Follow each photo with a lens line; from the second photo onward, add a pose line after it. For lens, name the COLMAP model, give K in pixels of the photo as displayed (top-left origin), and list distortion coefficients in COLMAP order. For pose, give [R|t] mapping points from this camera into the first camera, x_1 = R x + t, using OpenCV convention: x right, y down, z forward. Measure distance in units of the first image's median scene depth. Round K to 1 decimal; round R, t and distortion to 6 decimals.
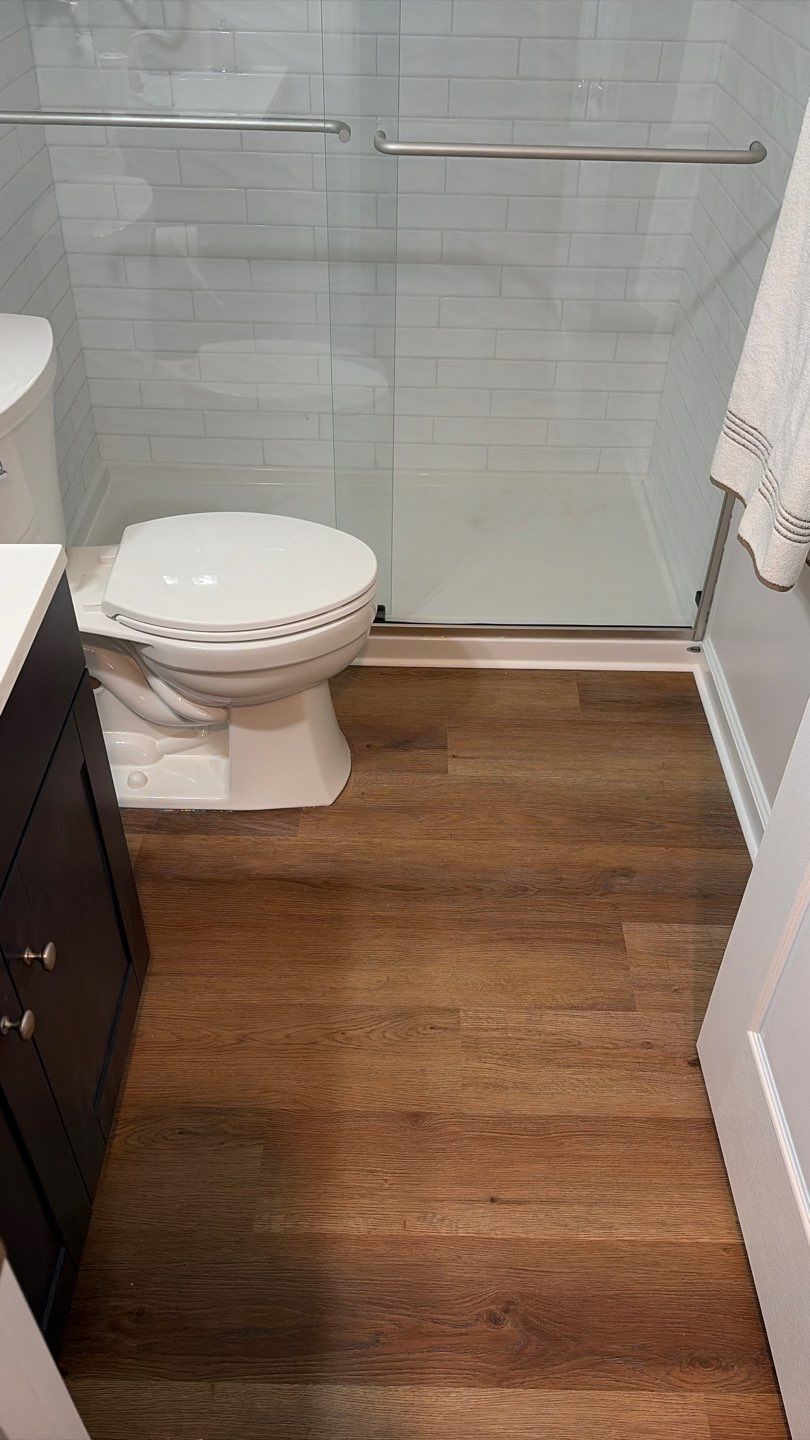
lens RADIAL K [[1056.5, 0, 400.2], [0, 1056.5, 719.6], [0, 0, 1]] dist [0.052422, -0.067487]
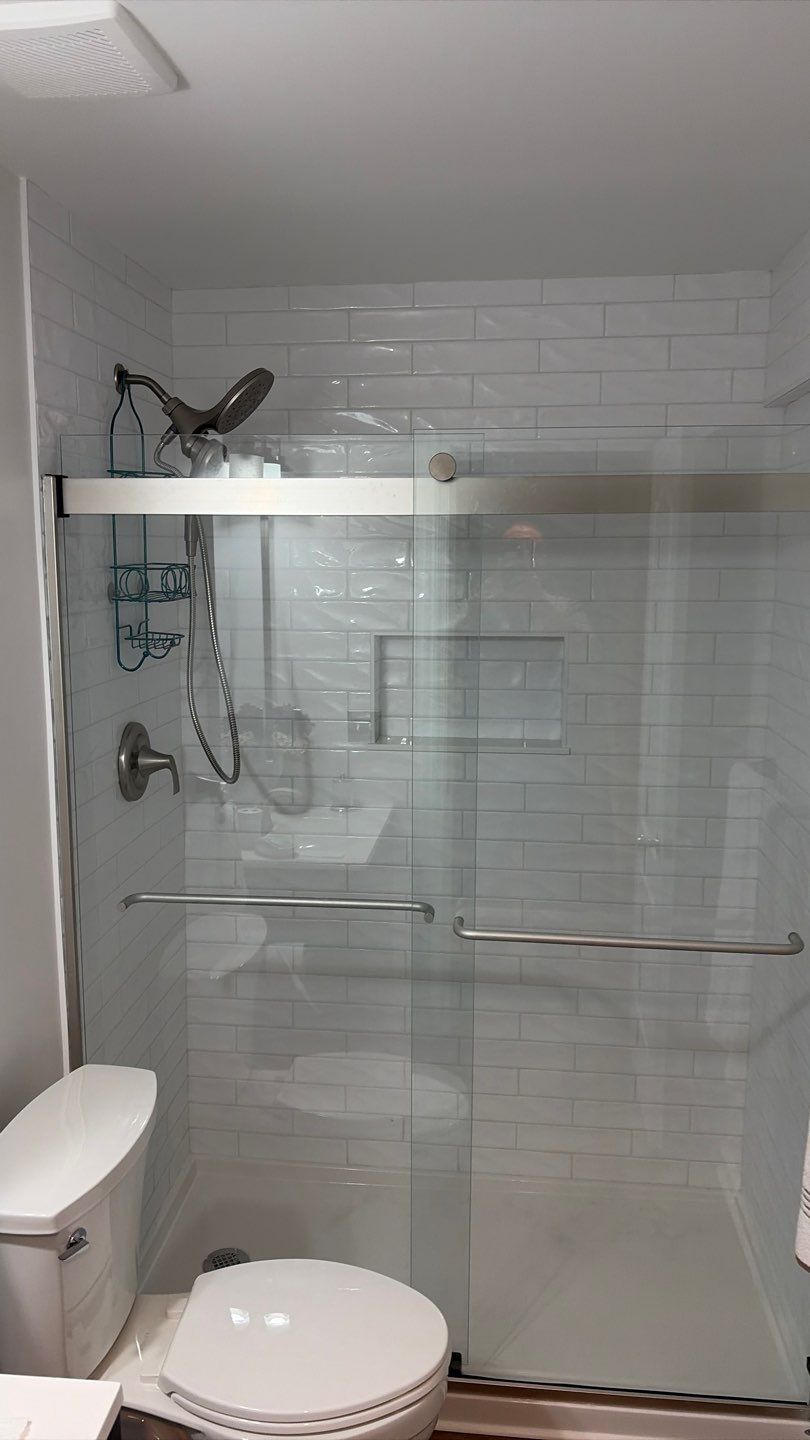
lens RADIAL K [[1056.5, 0, 400.2], [0, 1056.5, 719.6], [0, 0, 1]] dist [0.052422, -0.067487]
pose [[0.995487, -0.001991, -0.094878, 0.024380], [-0.047720, 0.853684, -0.518600, -0.112227], [0.082029, 0.520787, 0.849736, -0.100880]]
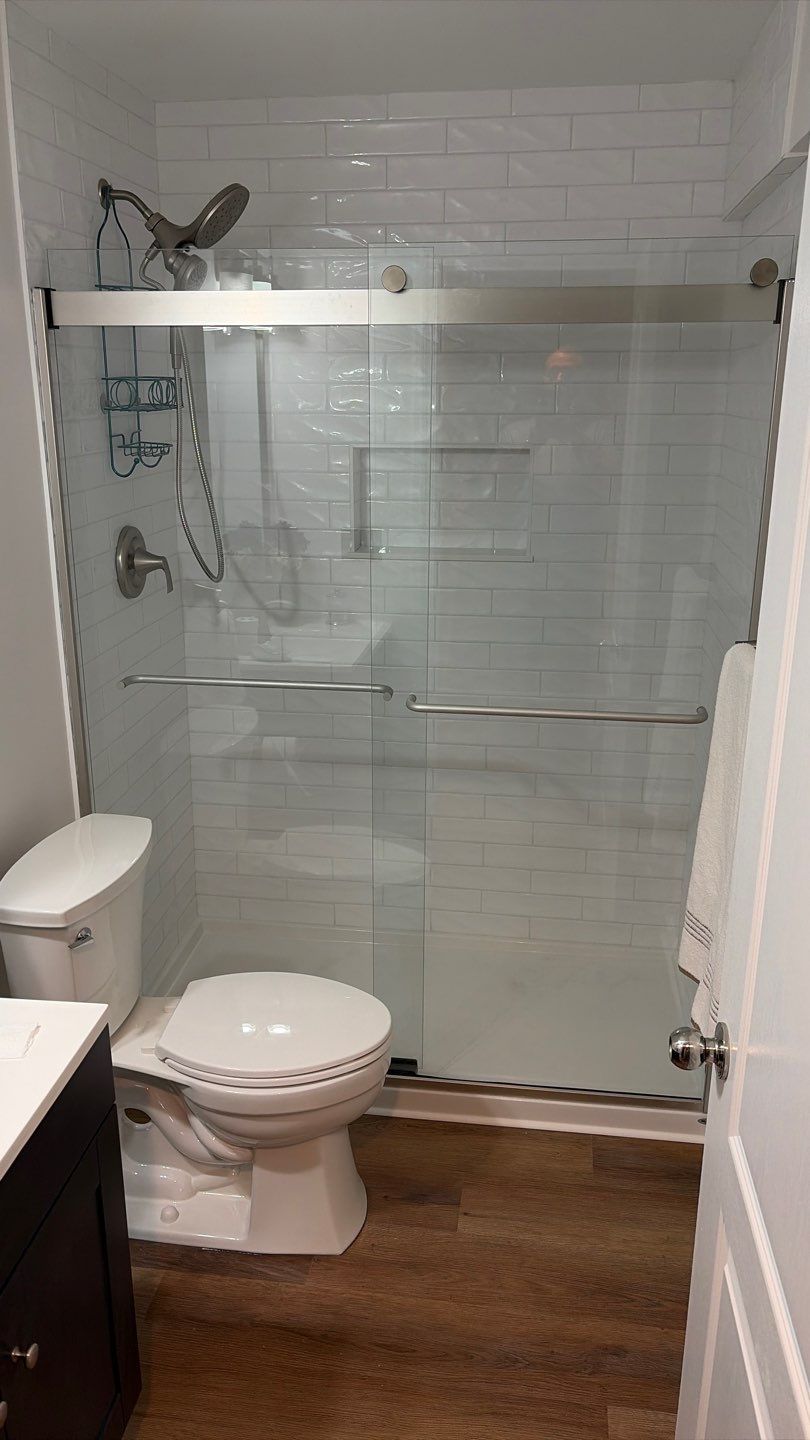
lens RADIAL K [[1068.5, 0, 408.6], [0, 1068.5, 722.2], [0, 0, 1]] dist [0.017254, -0.001996]
pose [[0.992505, 0.020359, -0.120497, 0.122161], [-0.066043, 0.918987, -0.388717, 0.003850], [0.102821, 0.393762, 0.913444, -0.191656]]
